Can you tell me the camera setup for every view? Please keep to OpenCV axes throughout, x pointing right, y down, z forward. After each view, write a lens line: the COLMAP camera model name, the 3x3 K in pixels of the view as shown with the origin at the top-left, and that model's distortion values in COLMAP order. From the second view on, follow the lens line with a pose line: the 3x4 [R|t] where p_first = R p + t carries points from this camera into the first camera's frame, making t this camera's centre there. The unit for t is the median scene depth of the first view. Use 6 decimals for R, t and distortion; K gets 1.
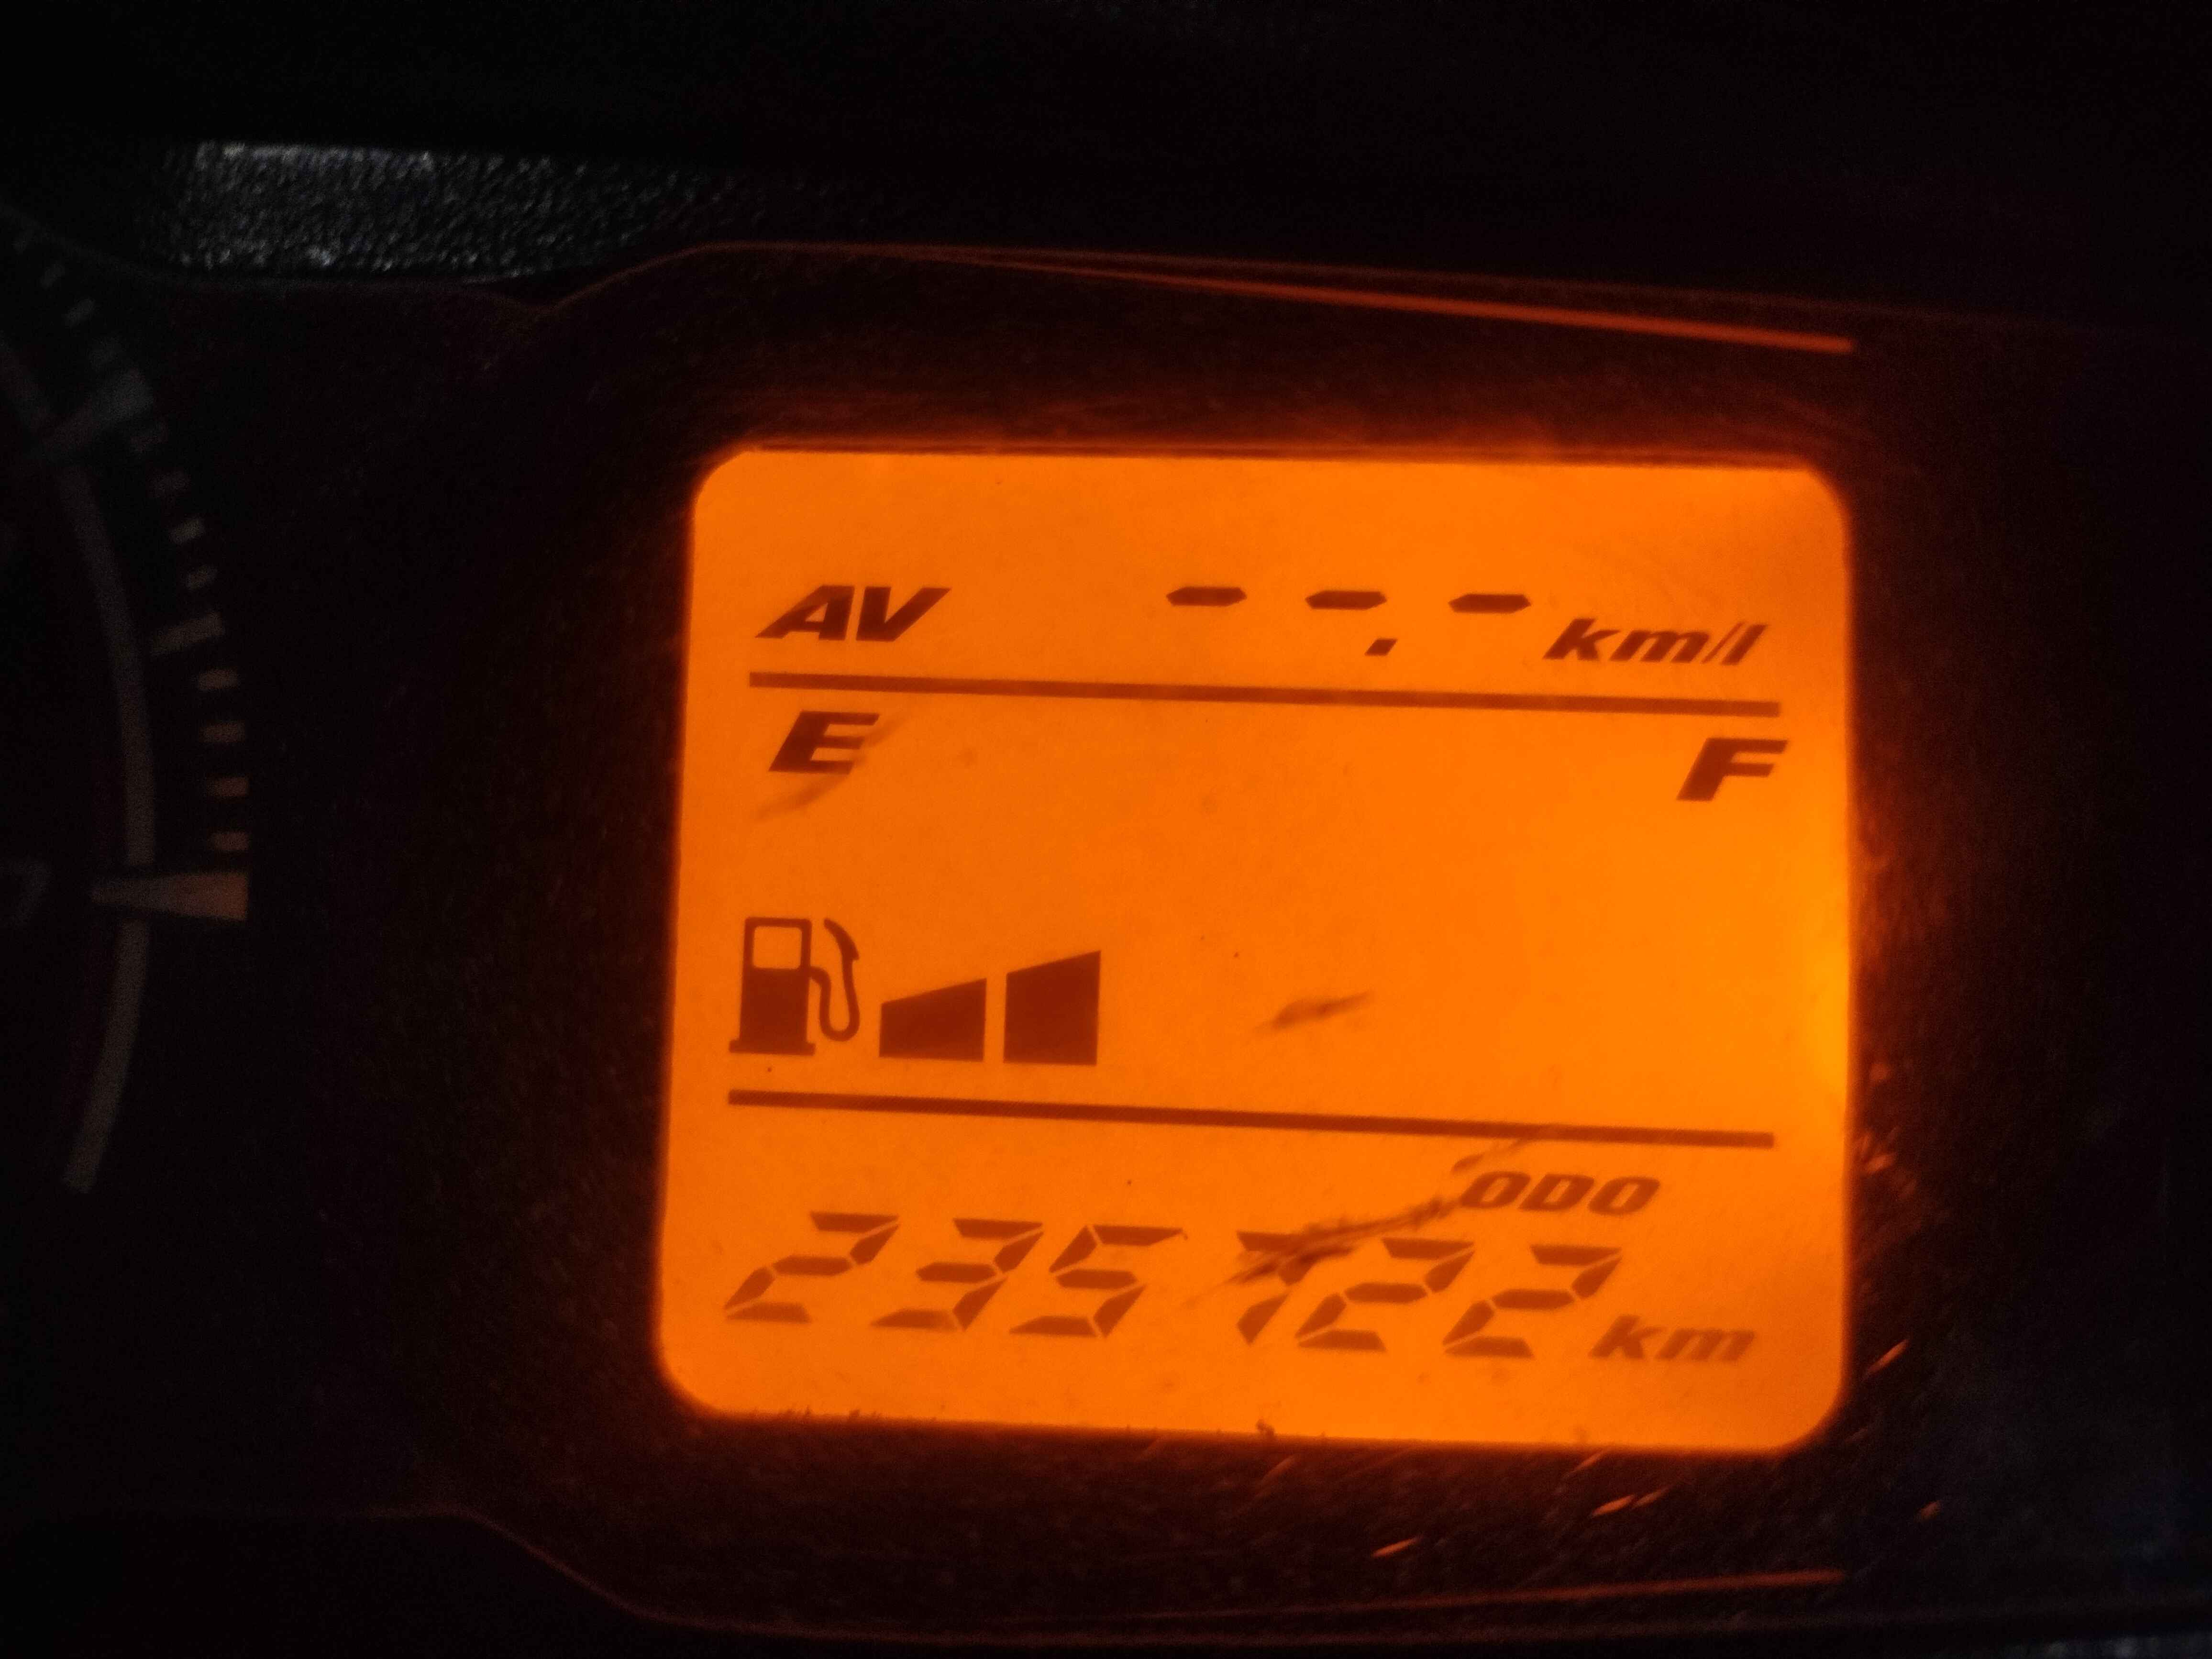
lens RADIAL K [[1751.6, 0, 1066.4], [0, 1751.6, 835.1], [0, 0, 1]] dist [-0.035740, -0.068330]
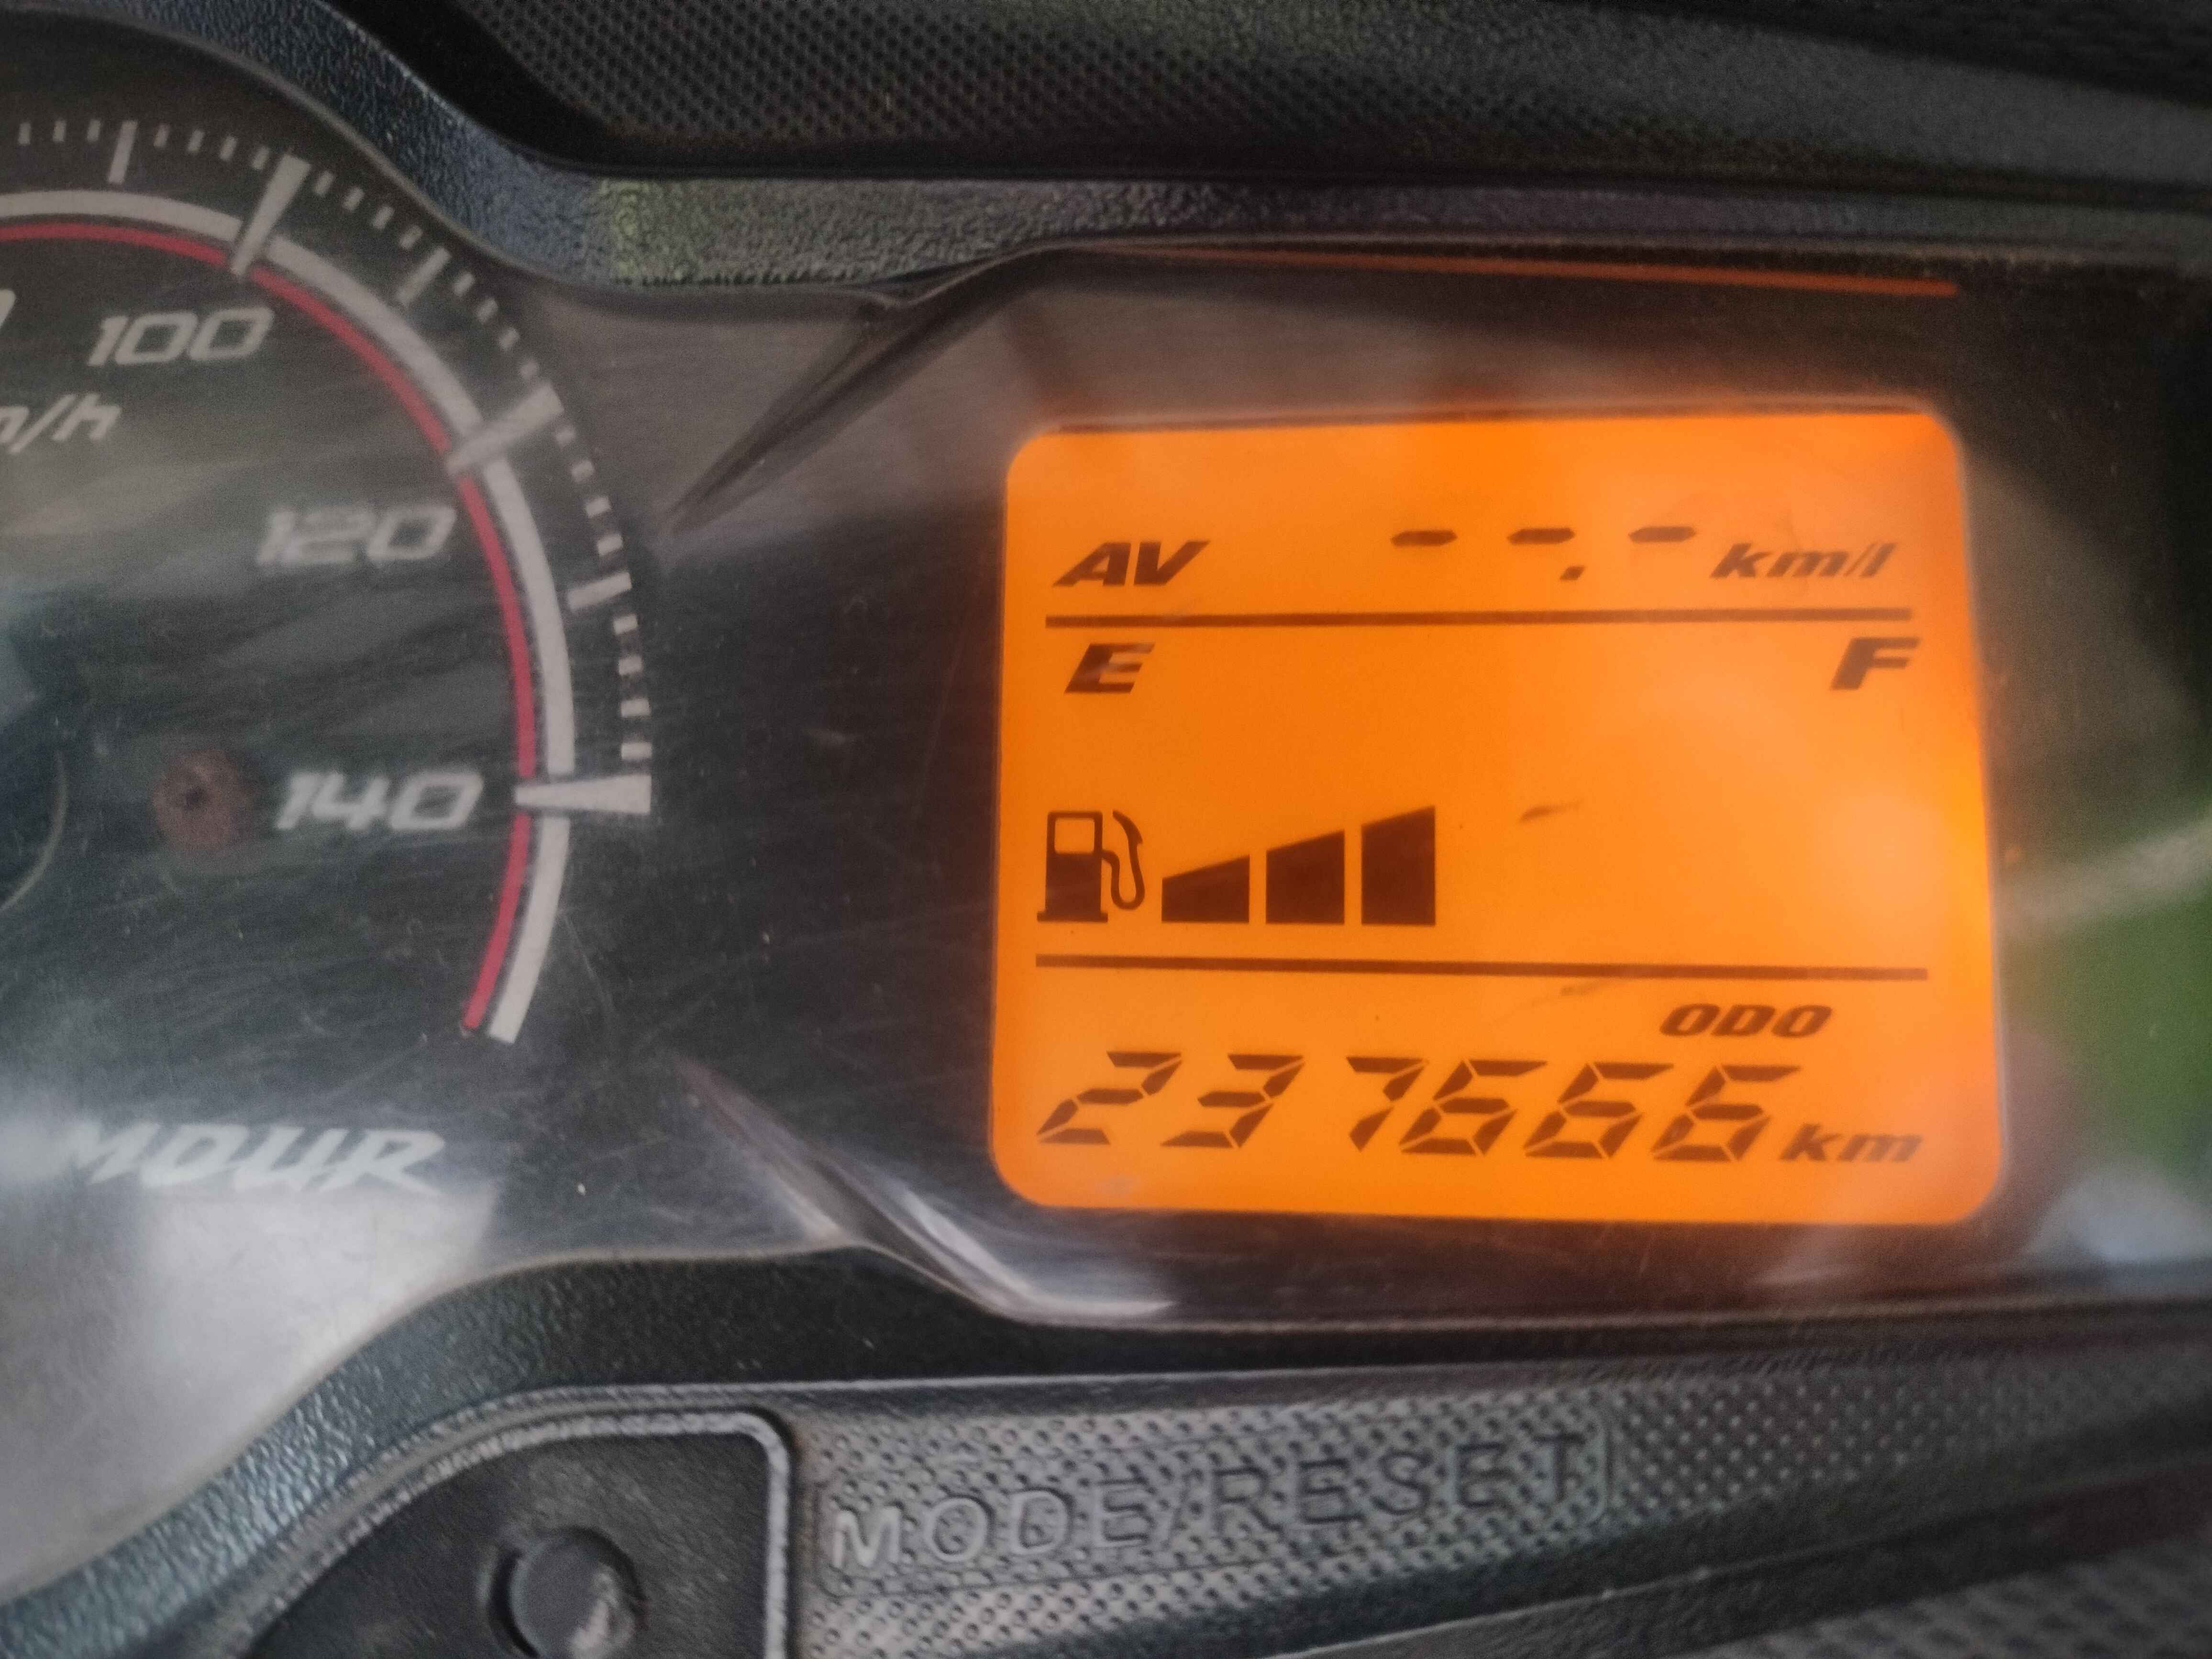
lens RADIAL K [[1751.6, 0, 1035.8], [0, 1751.6, 845.0], [0, 0, 1]] dist [-0.035740, -0.068330]
pose [[0.996730, -0.021801, -0.077808, -0.099680], [0.015564, 0.996682, -0.079890, 0.170400], [0.079291, 0.078418, 0.993762, -0.210428]]
